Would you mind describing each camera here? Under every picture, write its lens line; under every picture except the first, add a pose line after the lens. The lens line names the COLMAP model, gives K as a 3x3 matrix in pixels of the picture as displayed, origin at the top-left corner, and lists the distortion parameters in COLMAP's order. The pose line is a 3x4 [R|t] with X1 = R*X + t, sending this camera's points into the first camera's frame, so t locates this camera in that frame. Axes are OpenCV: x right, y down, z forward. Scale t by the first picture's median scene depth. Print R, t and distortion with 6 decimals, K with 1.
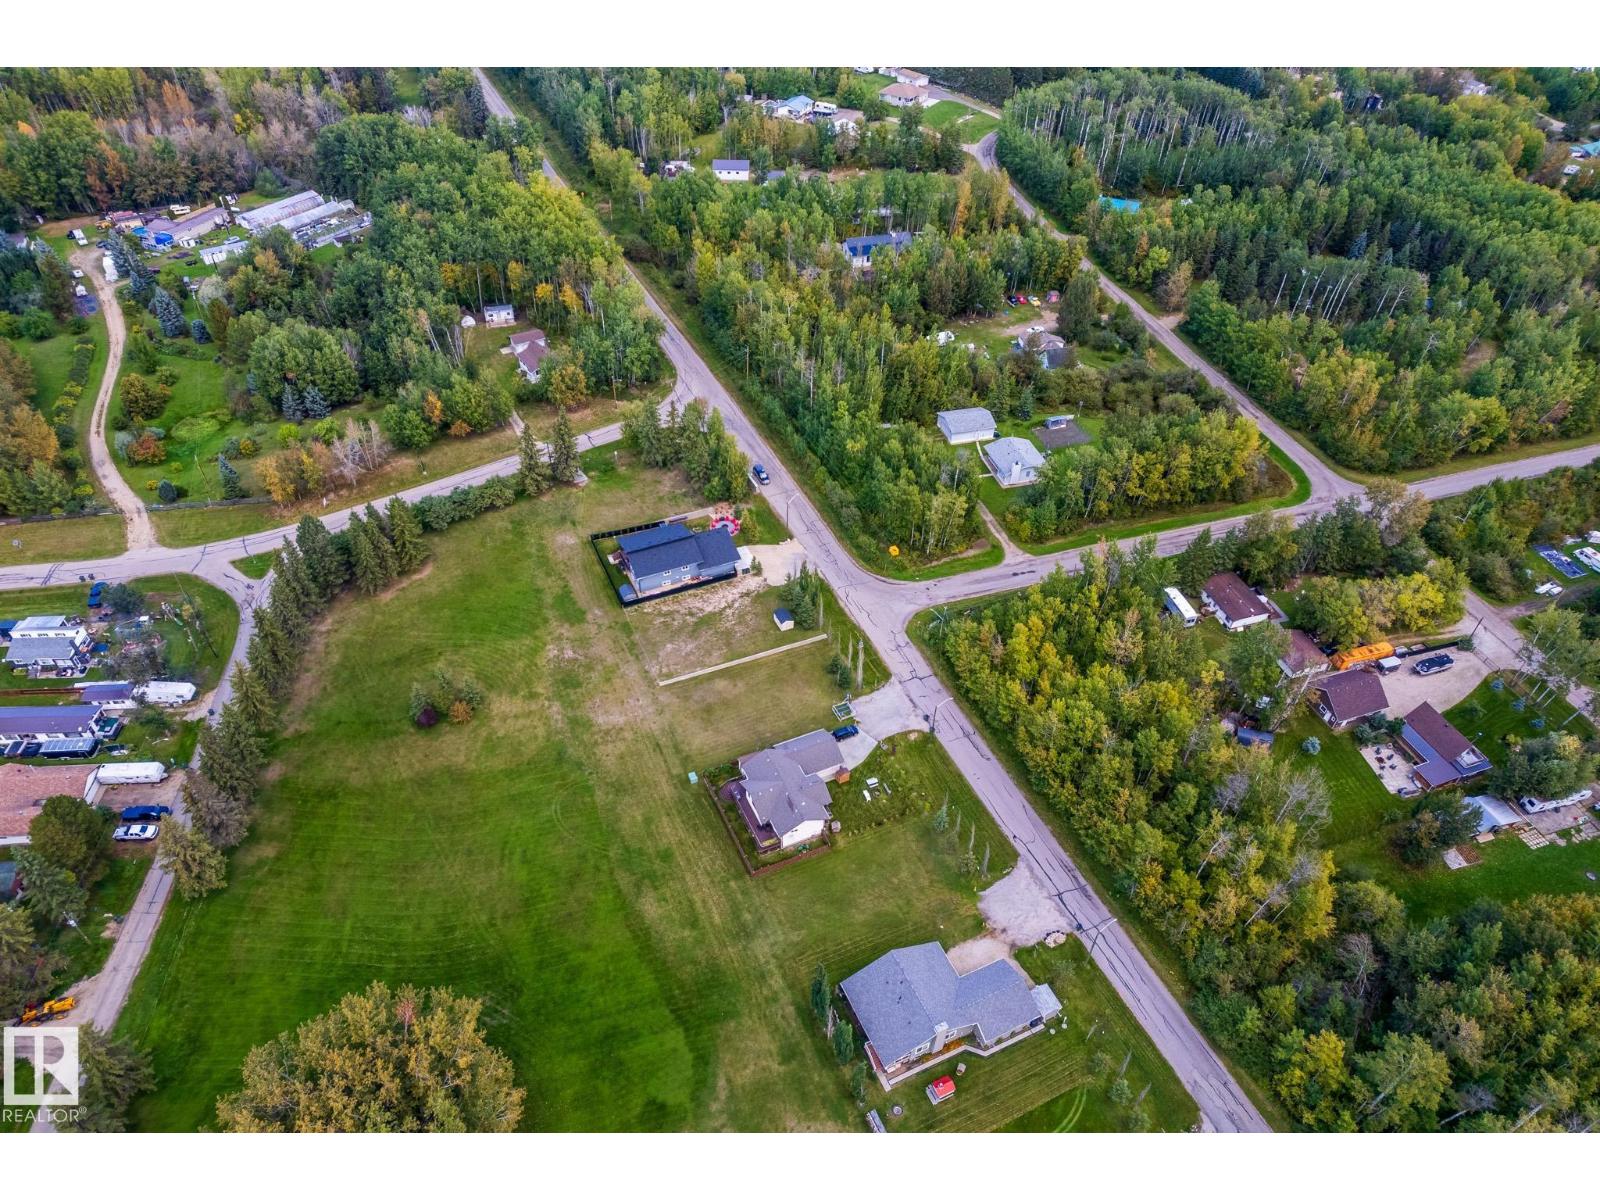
lens RADIAL K [[1022.6, 0, 803.3], [0, 1022.6, 602.9], [0, 0, 1]] dist [-0.064818, 0.066654]
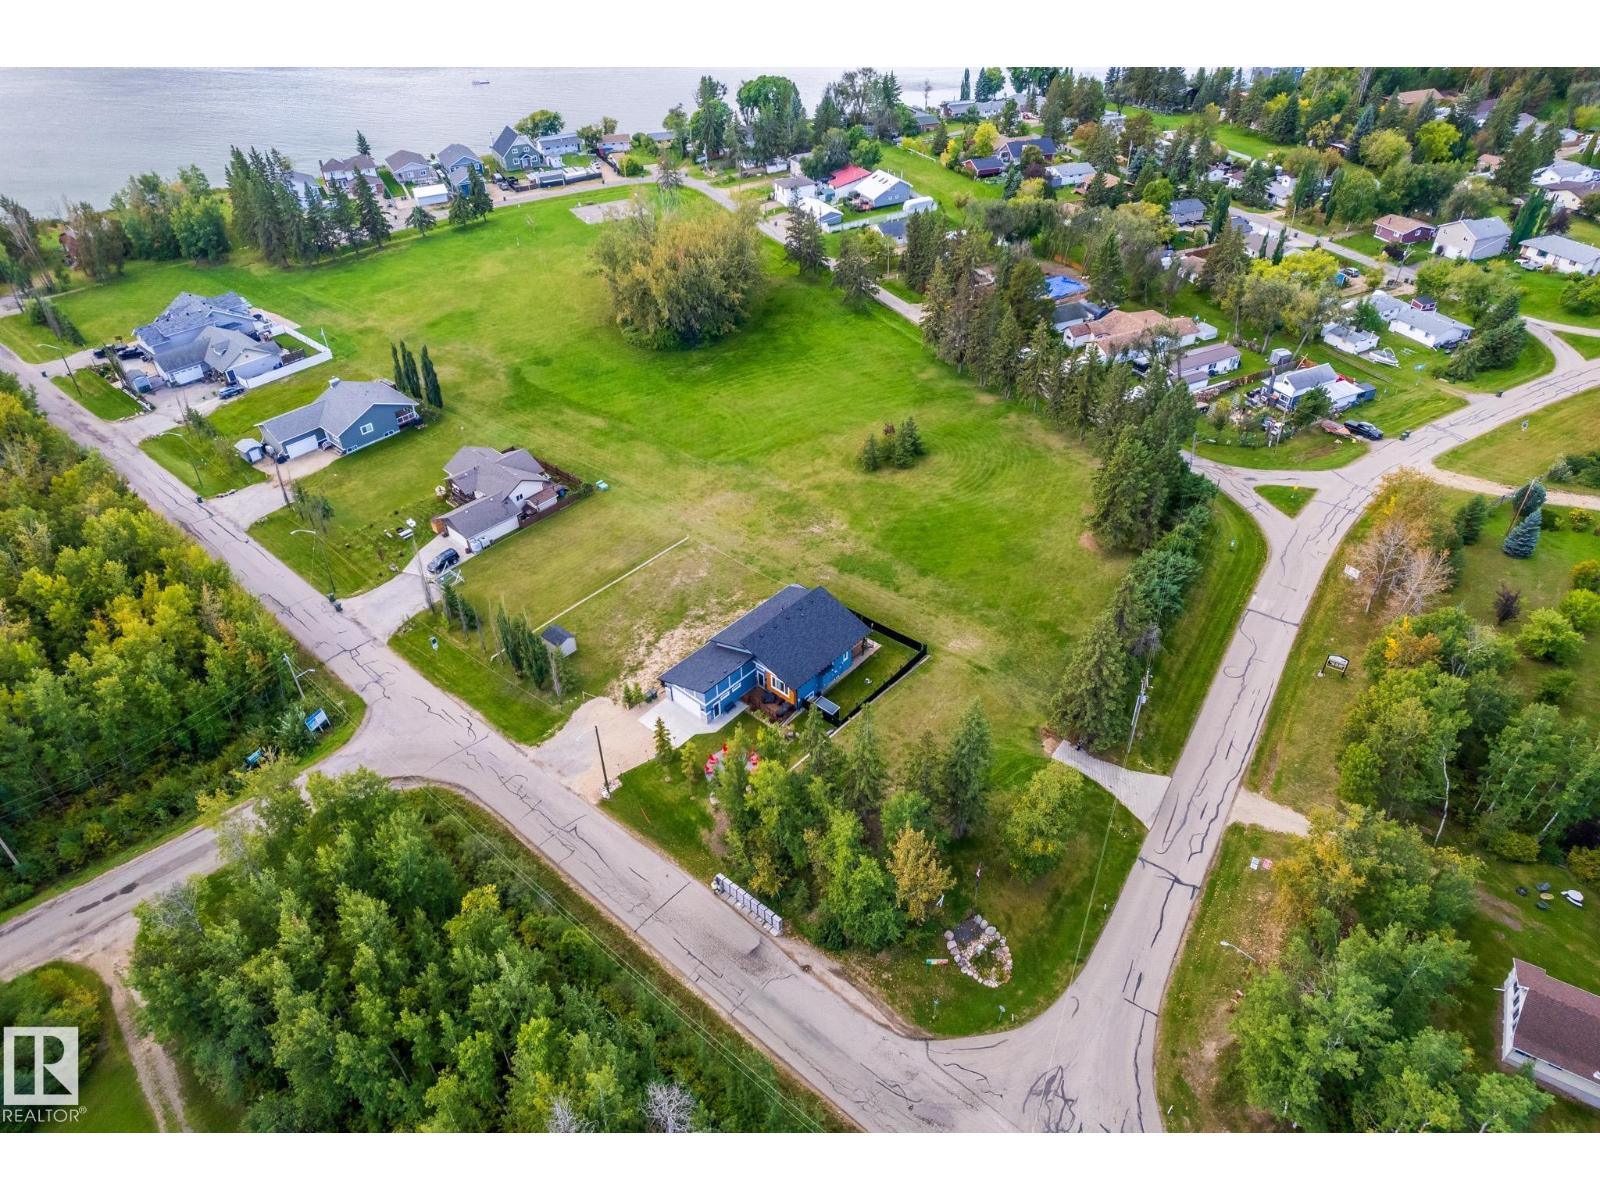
lens RADIAL K [[1022.6, 0, 803.3], [0, 1022.6, 602.9], [0, 0, 1]] dist [-0.064818, 0.066654]
pose [[-0.920731, 0.226270, -0.317895, 0.036996], [-0.273224, 0.207780, 0.939242, -0.623157], [0.278575, 0.951646, -0.129487, 1.075959]]
